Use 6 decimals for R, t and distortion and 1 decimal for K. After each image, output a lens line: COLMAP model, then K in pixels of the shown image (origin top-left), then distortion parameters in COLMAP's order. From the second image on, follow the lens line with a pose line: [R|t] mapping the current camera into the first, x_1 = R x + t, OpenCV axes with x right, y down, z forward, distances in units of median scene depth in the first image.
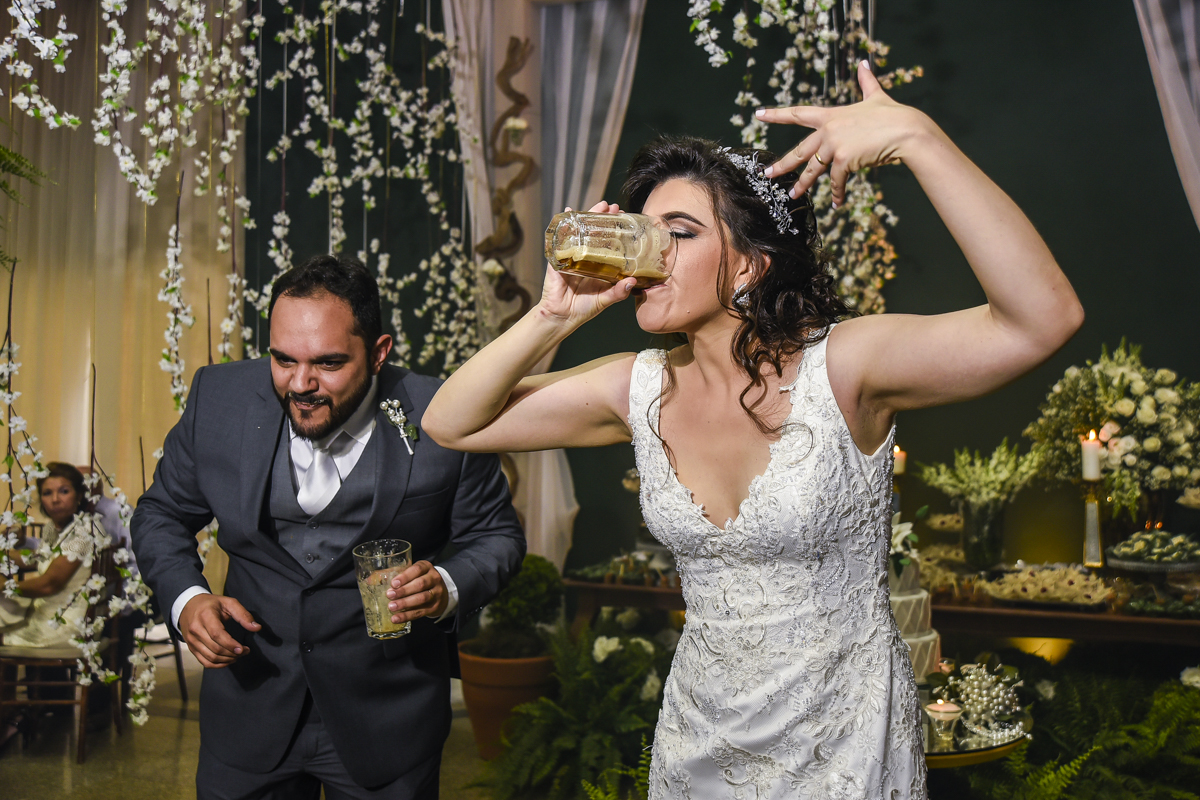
lens RADIAL K [[1135.4, 0, 600.0], [0, 1135.4, 400.0], [0, 0, 1]] dist [-0.043938, 0.077713]
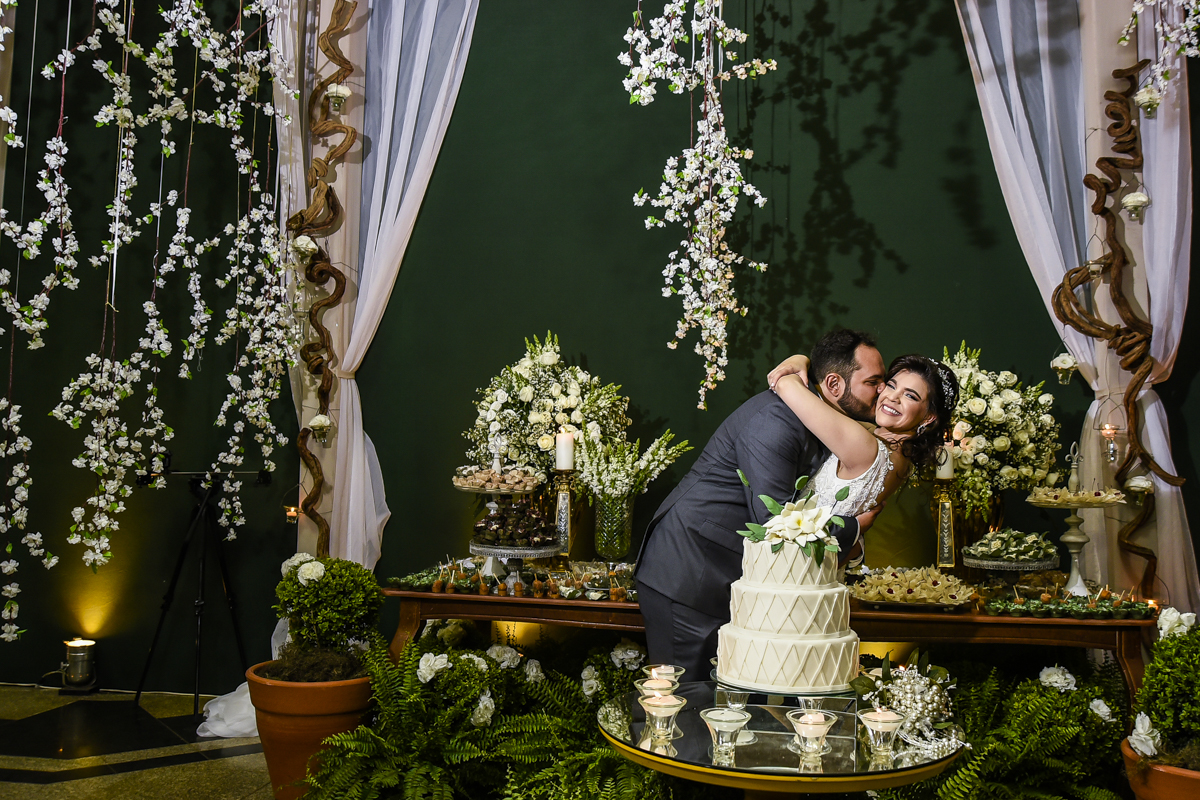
lens RADIAL K [[1091.9, 0, 654.1], [0, 1091.9, 366.4], [0, 0, 1]] dist [-0.055411, 0.060320]
pose [[0.969194, 0.038392, 0.243288, -0.042542], [-0.023925, 0.997781, -0.062141, 0.035998], [-0.245133, 0.054405, 0.967962, 0.133368]]
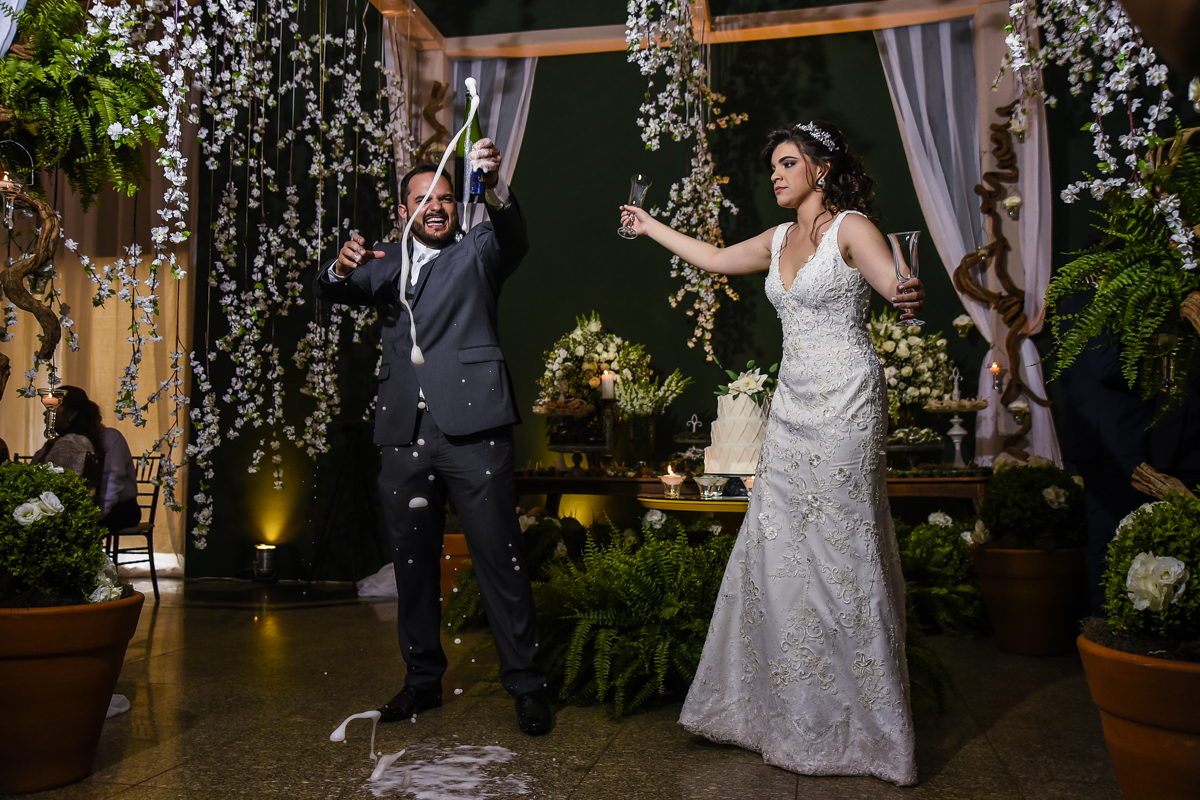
lens RADIAL K [[1010.2, 0, 600.0], [0, 1010.2, 400.0], [0, 0, 1]] dist [-0.025231, 0.010260]
pose [[0.984876, 0.011197, 0.172900, -0.117600], [-0.002301, 0.998667, -0.051567, 0.135872], [-0.173247, 0.050389, 0.983589, -0.196356]]
